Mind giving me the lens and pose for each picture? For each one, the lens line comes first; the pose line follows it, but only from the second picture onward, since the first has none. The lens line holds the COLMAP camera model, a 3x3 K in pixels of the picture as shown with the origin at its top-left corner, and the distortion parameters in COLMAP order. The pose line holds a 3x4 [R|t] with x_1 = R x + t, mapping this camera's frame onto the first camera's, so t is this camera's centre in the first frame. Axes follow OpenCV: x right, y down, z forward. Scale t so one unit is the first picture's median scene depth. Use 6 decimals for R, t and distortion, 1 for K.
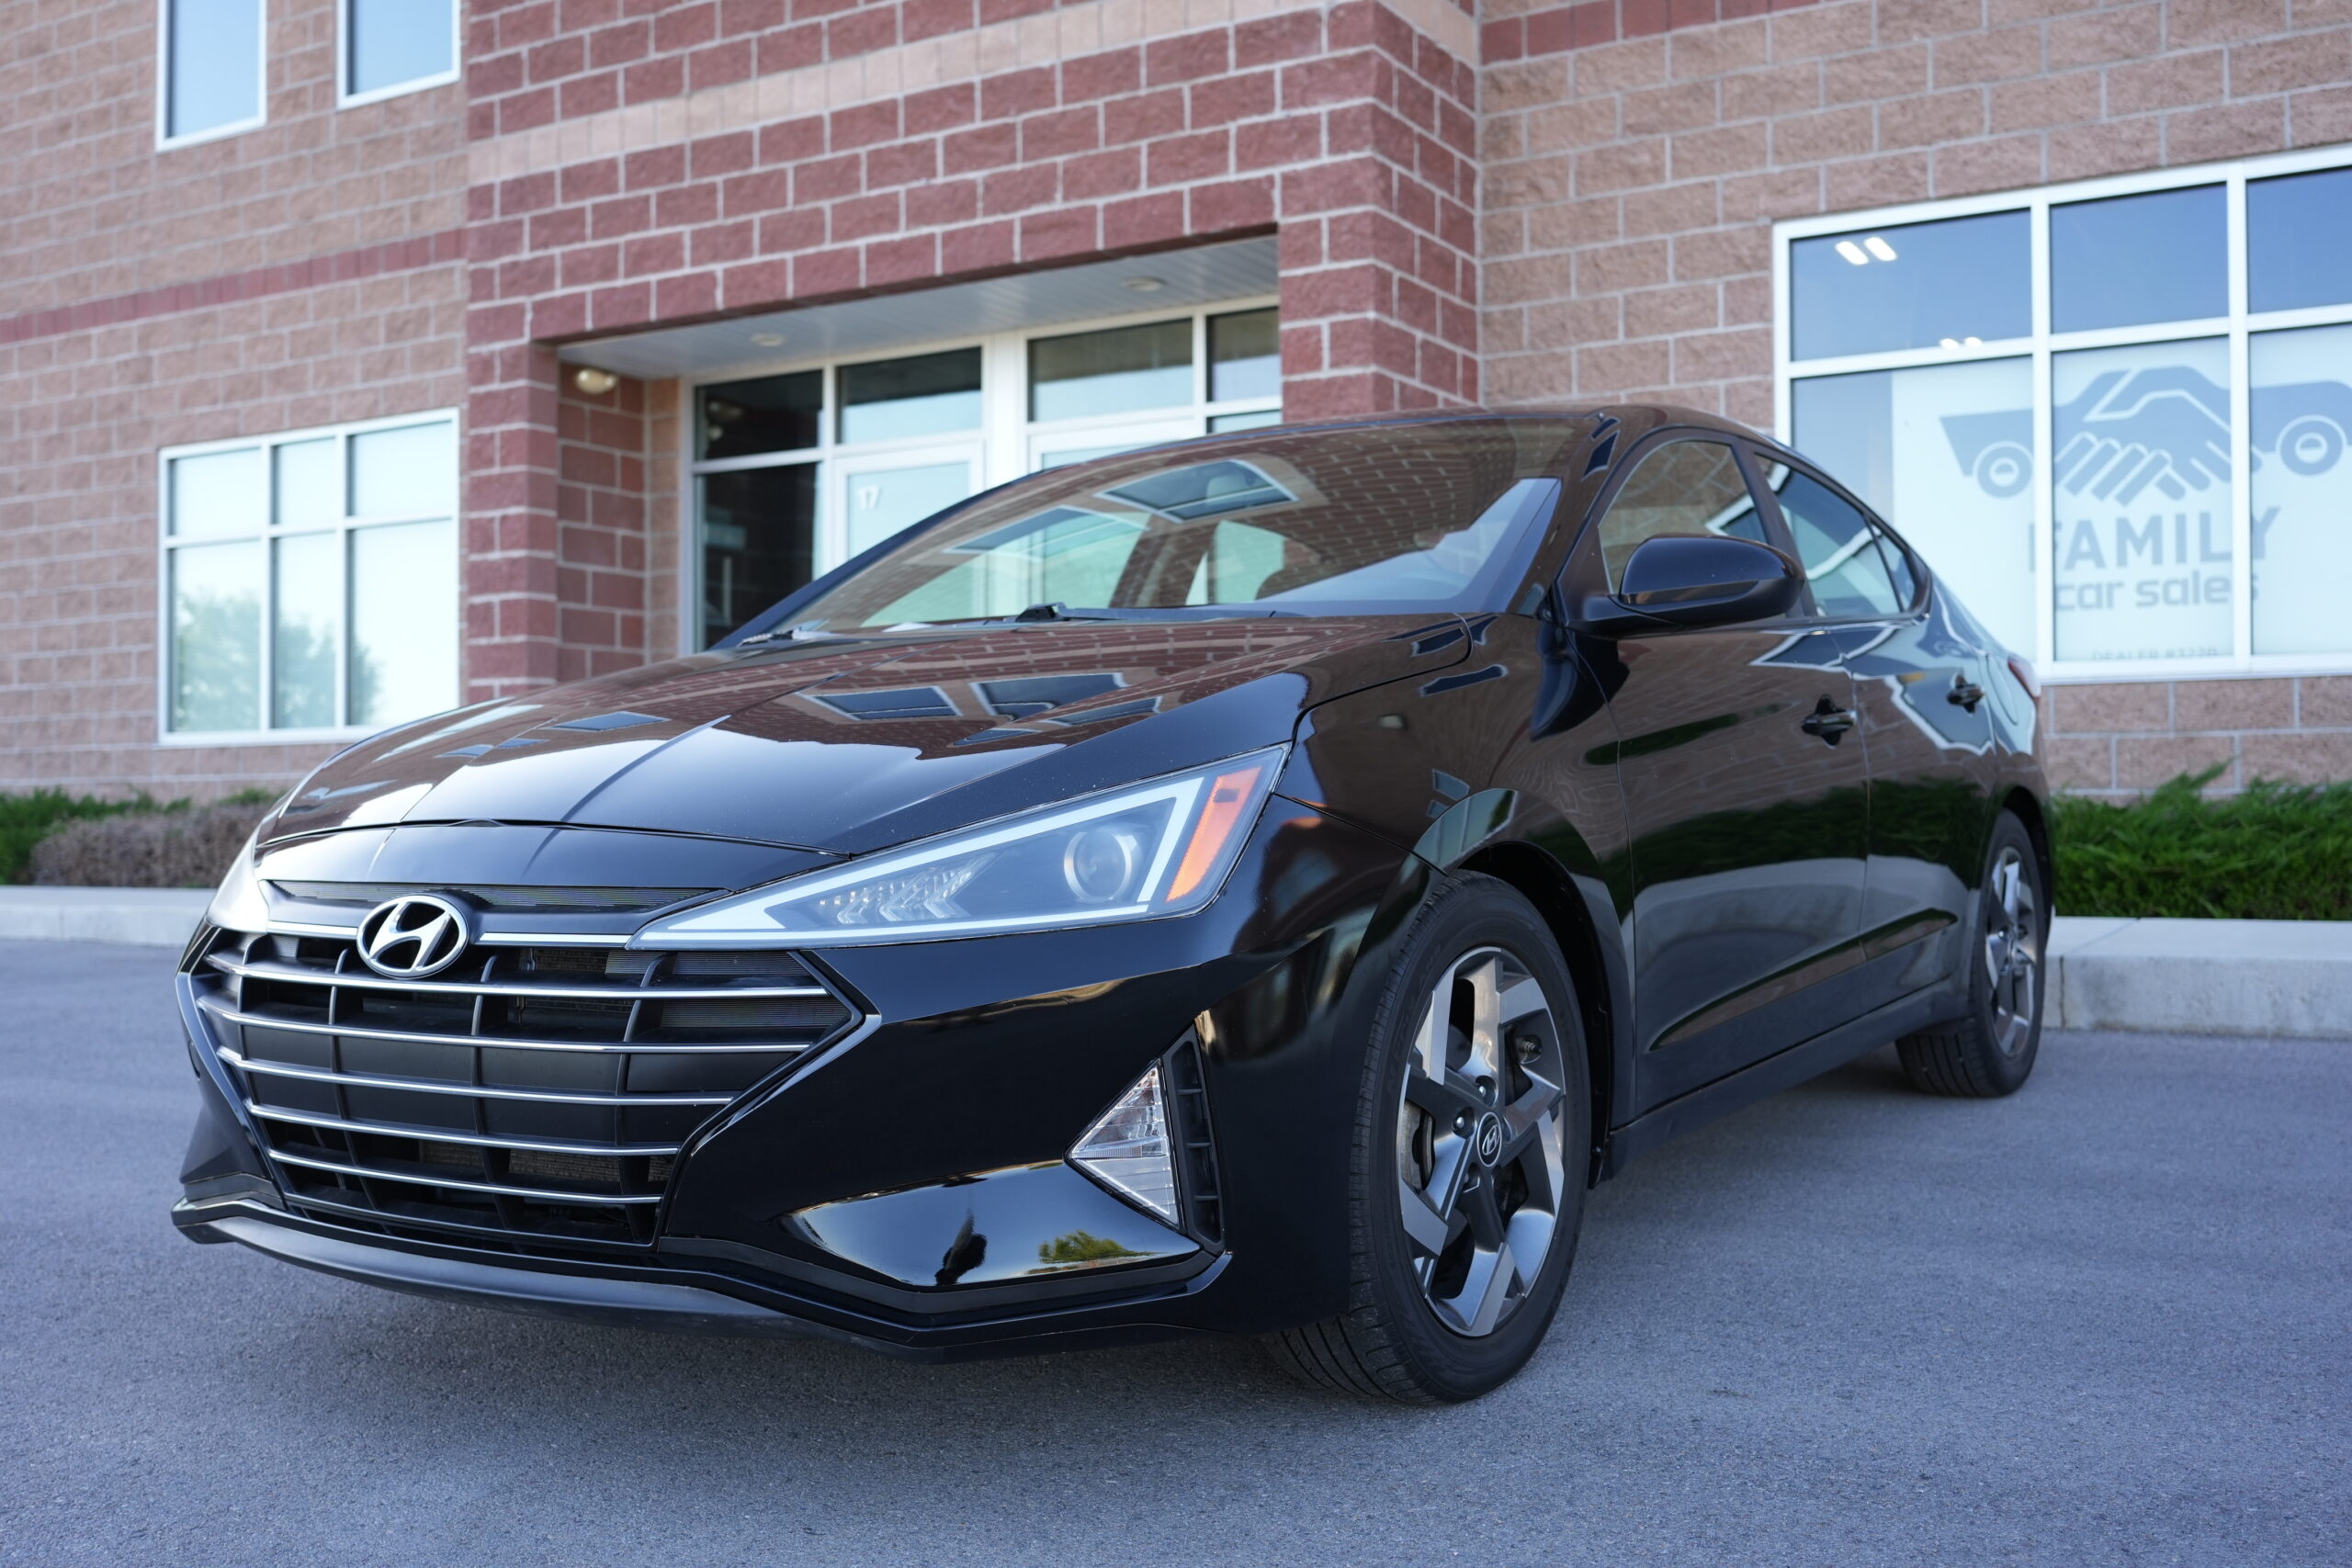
lens RADIAL K [[2304.7, 0, 1174.6], [0, 2304.7, 795.1], [0, 0, 1]] dist [-0.001762, 0.000000]
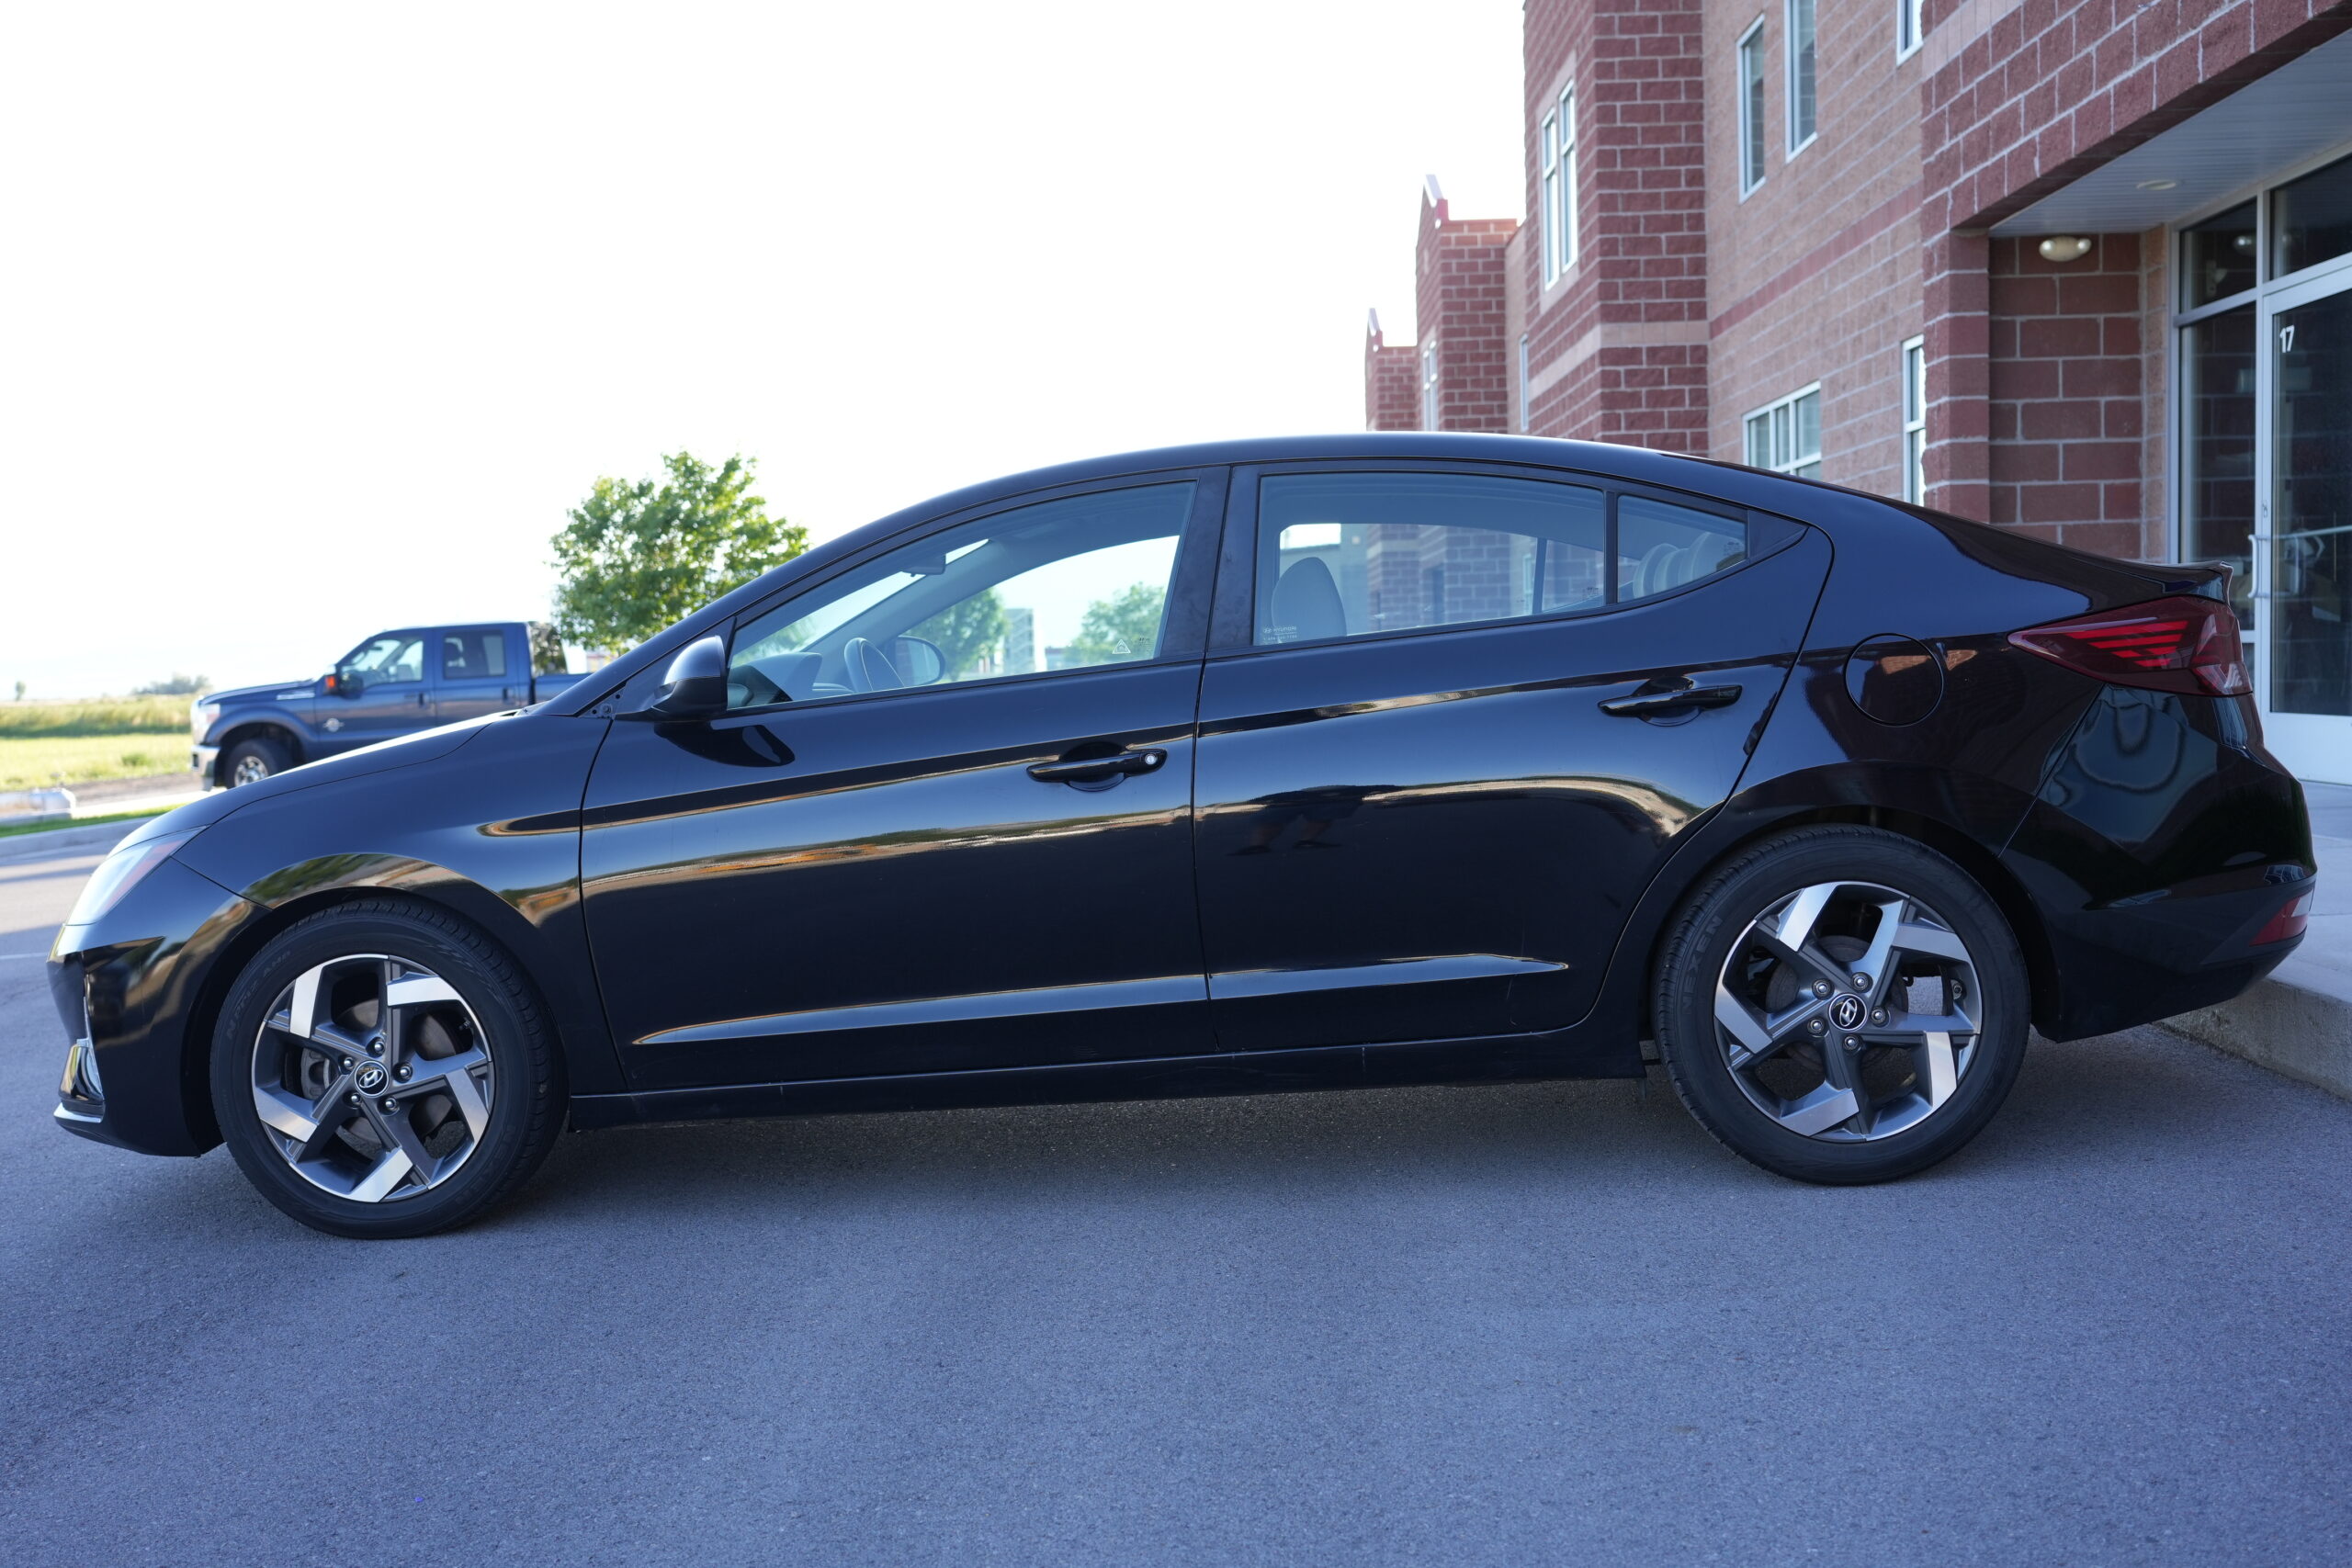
lens RADIAL K [[2304.7, 0, 1180.7], [0, 2304.7, 781.4], [0, 0, 1]] dist [-0.001762, 0.000000]
pose [[0.497141, 0.037935, -0.866840, 0.502257], [0.037598, 0.997164, 0.065201, -0.038601], [0.866855, -0.065005, 0.494305, 0.215473]]
